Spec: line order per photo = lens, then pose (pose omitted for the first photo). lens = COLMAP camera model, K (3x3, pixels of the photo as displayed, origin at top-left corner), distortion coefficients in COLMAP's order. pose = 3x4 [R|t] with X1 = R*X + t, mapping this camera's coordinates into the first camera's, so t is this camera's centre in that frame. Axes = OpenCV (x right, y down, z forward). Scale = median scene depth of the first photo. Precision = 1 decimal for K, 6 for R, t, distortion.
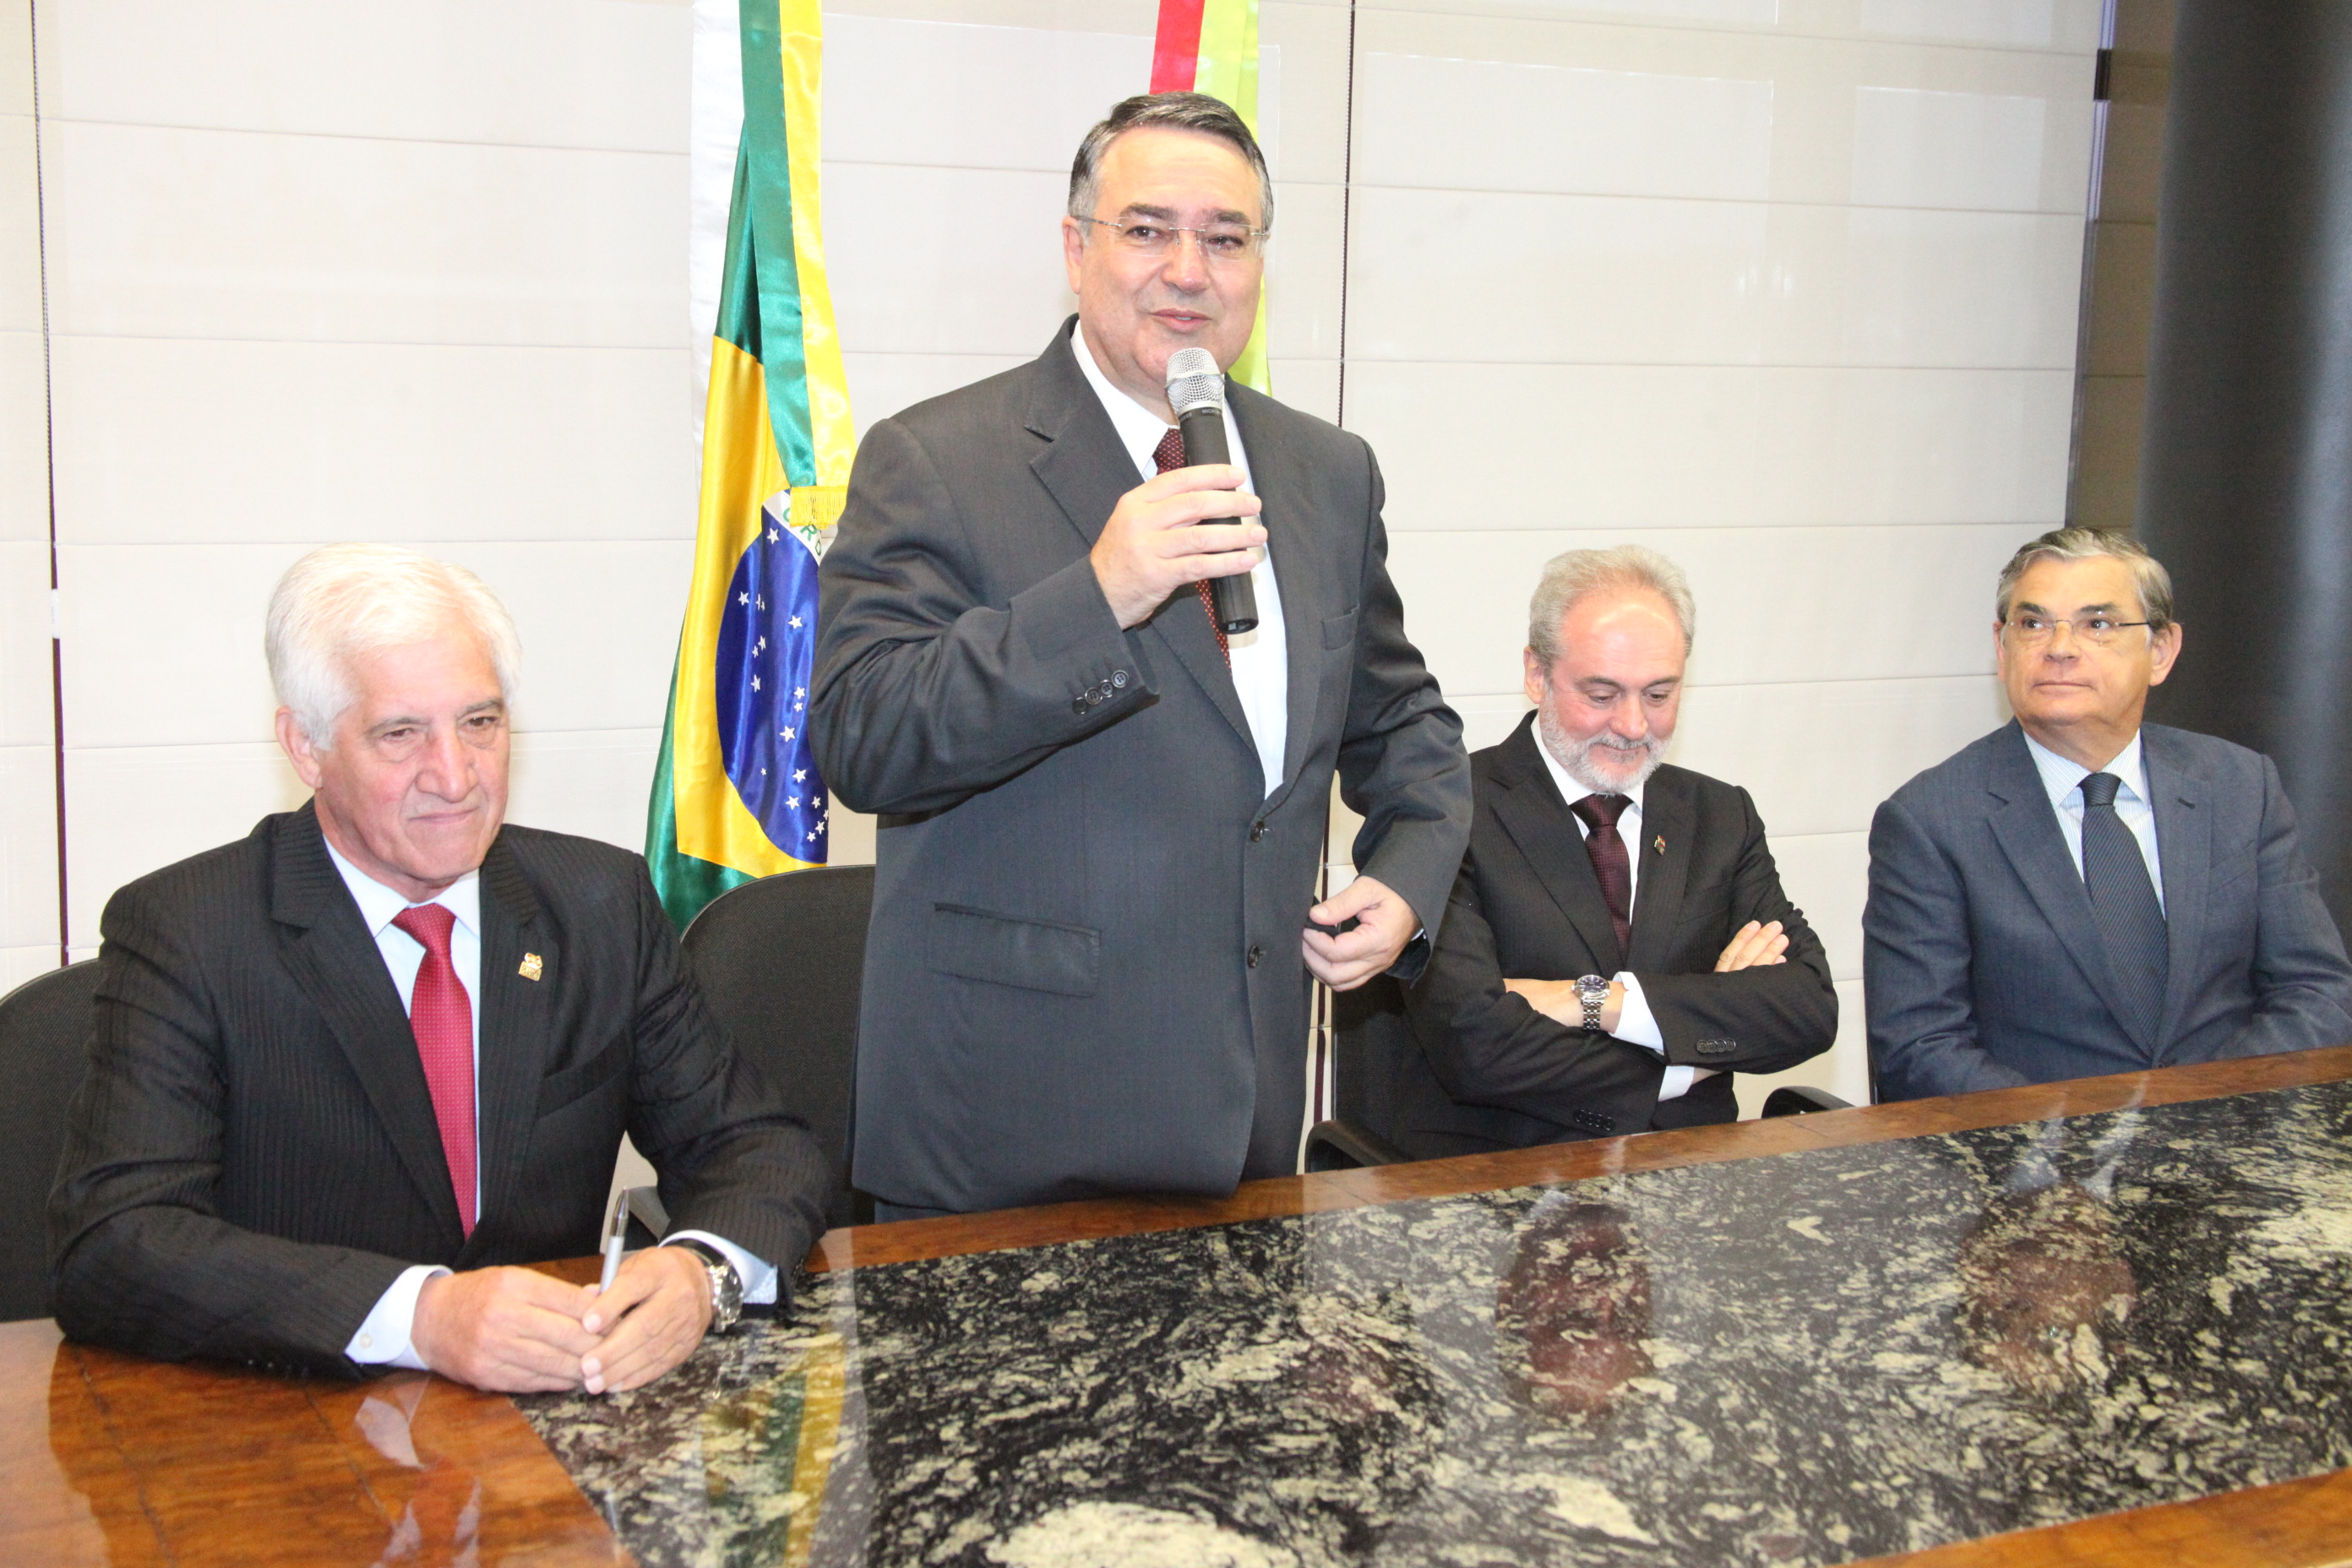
lens RADIAL K [[3122.8, 0, 1176.0], [0, 3122.8, 784.0], [0, 0, 1]] dist [0.002377, 0.113848]
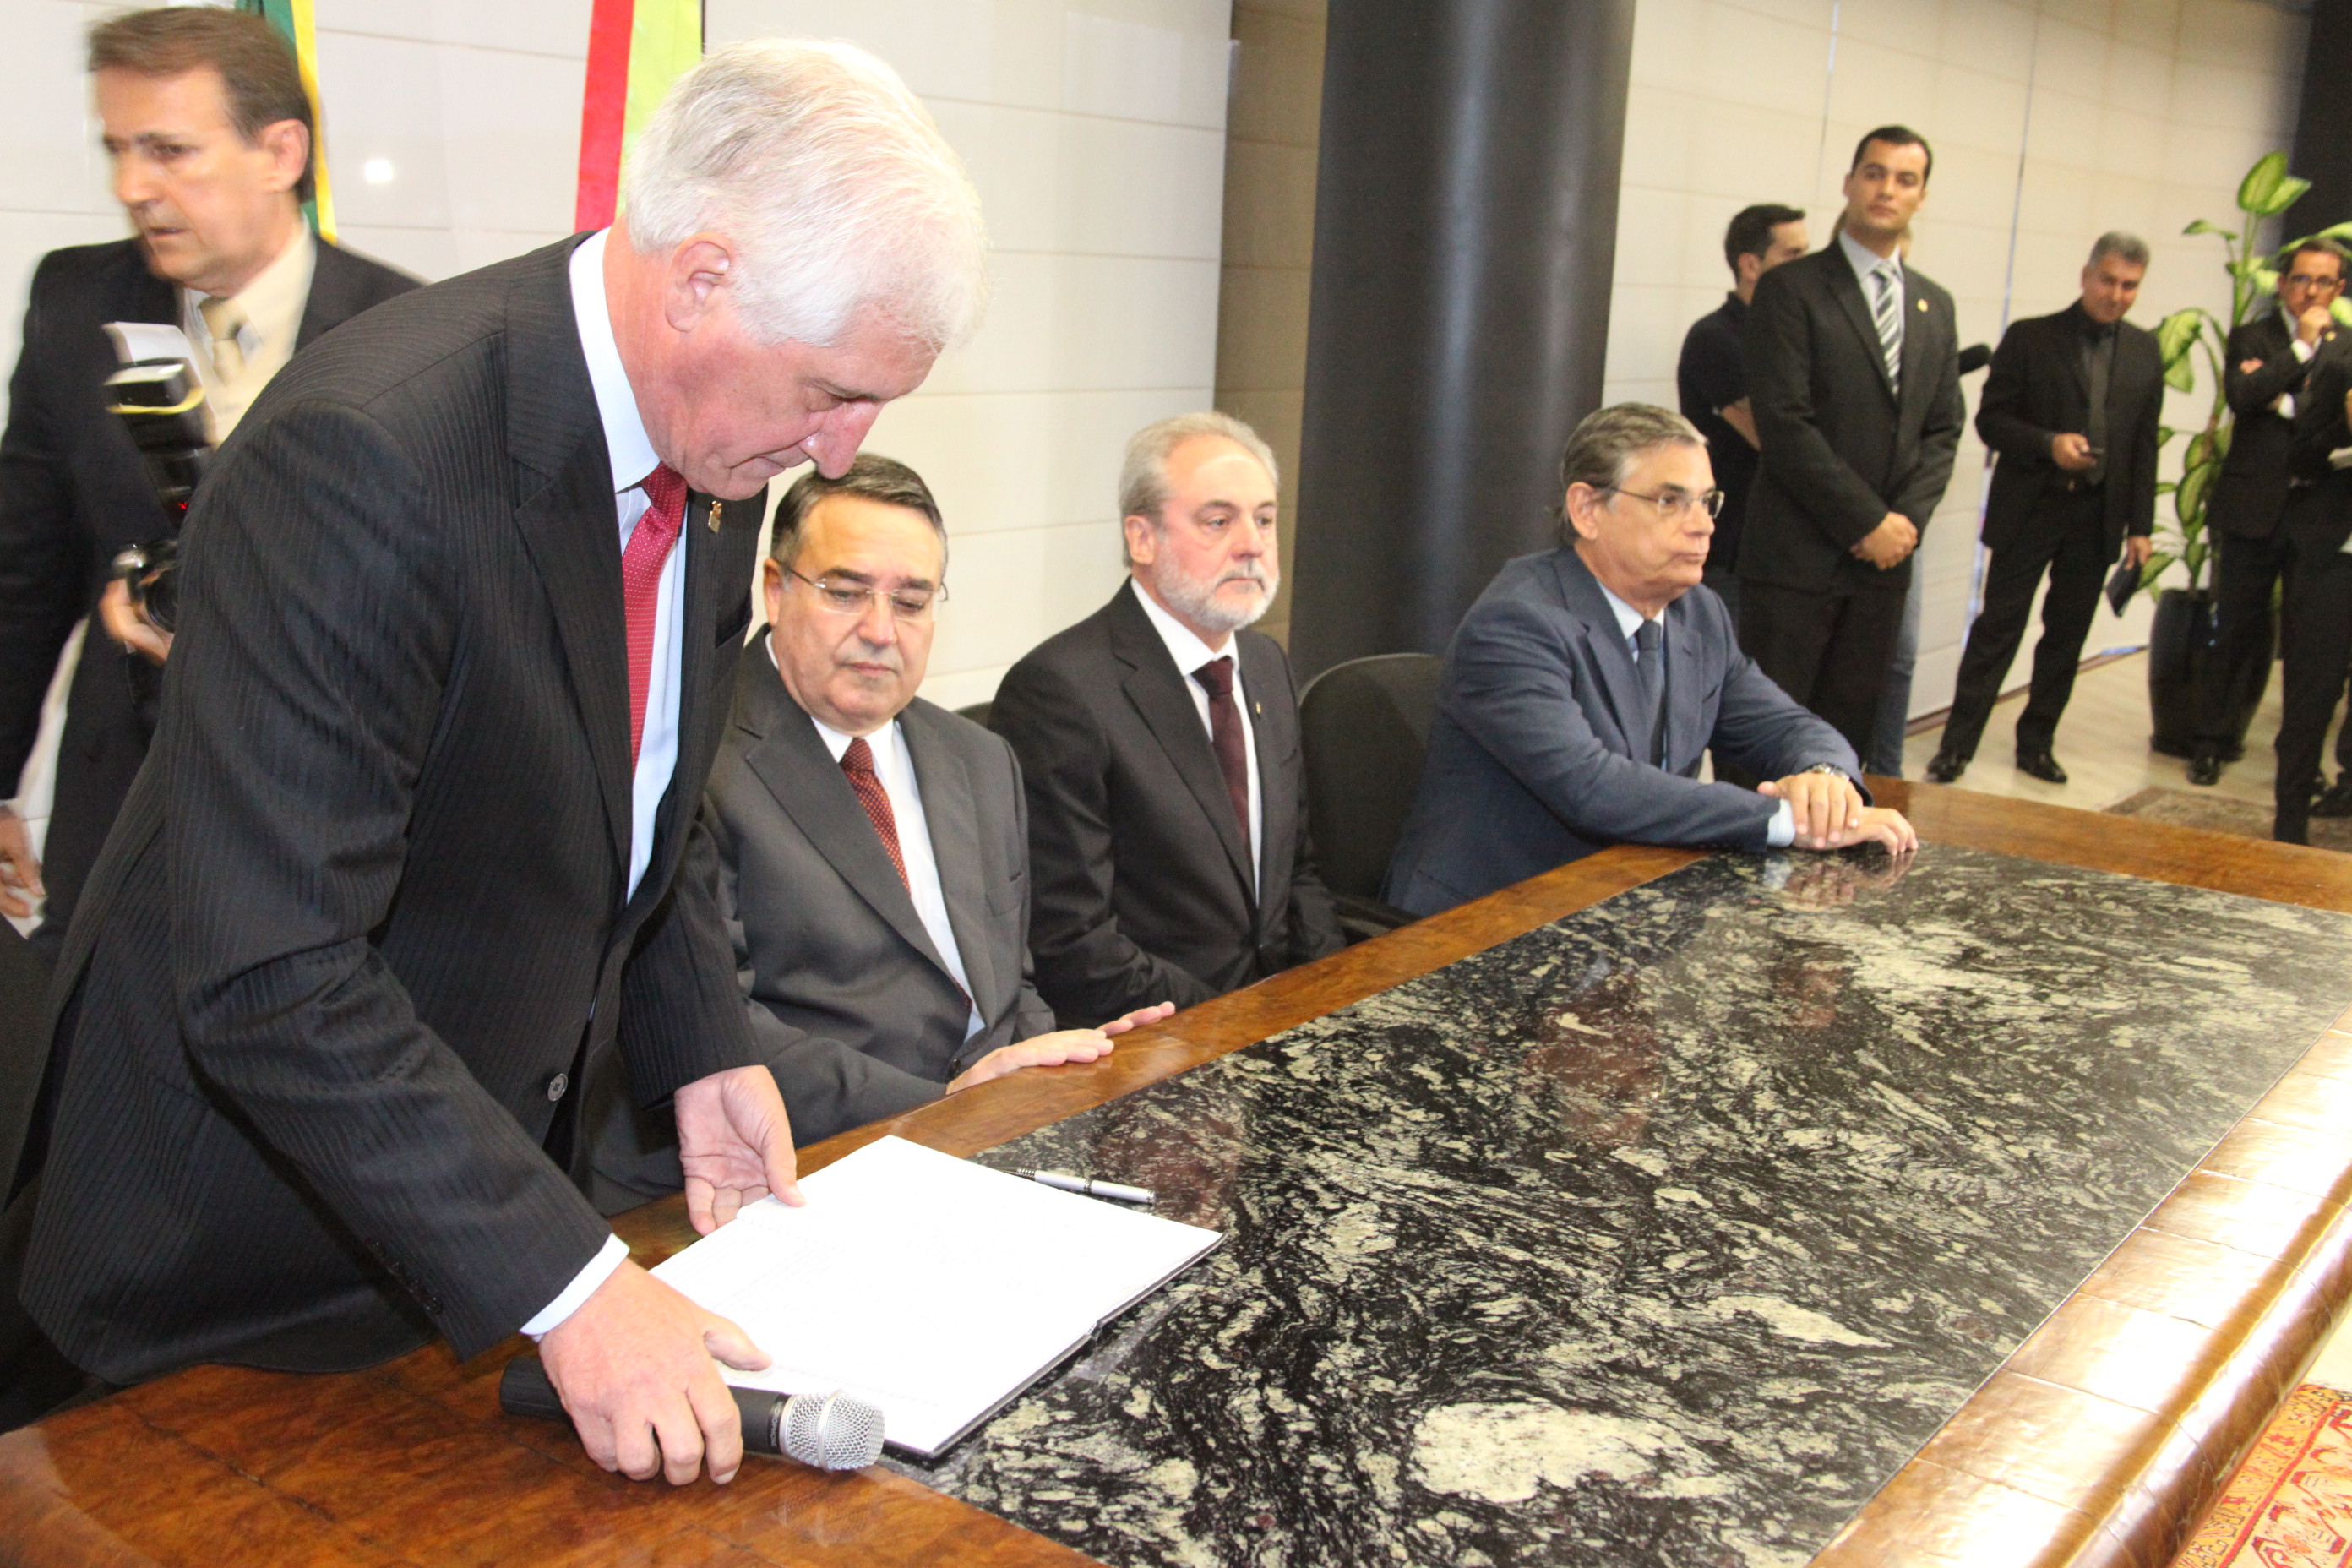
lens RADIAL K [[2511.7, 0, 1176.0], [0, 2511.7, 784.0], [0, 0, 1]] dist [-0.083745, 0.001516]
pose [[0.882376, -0.078718, 0.463915, -0.410084], [0.041600, 0.995097, 0.089727, -0.041186], [-0.468703, -0.059874, 0.881324, 0.307229]]
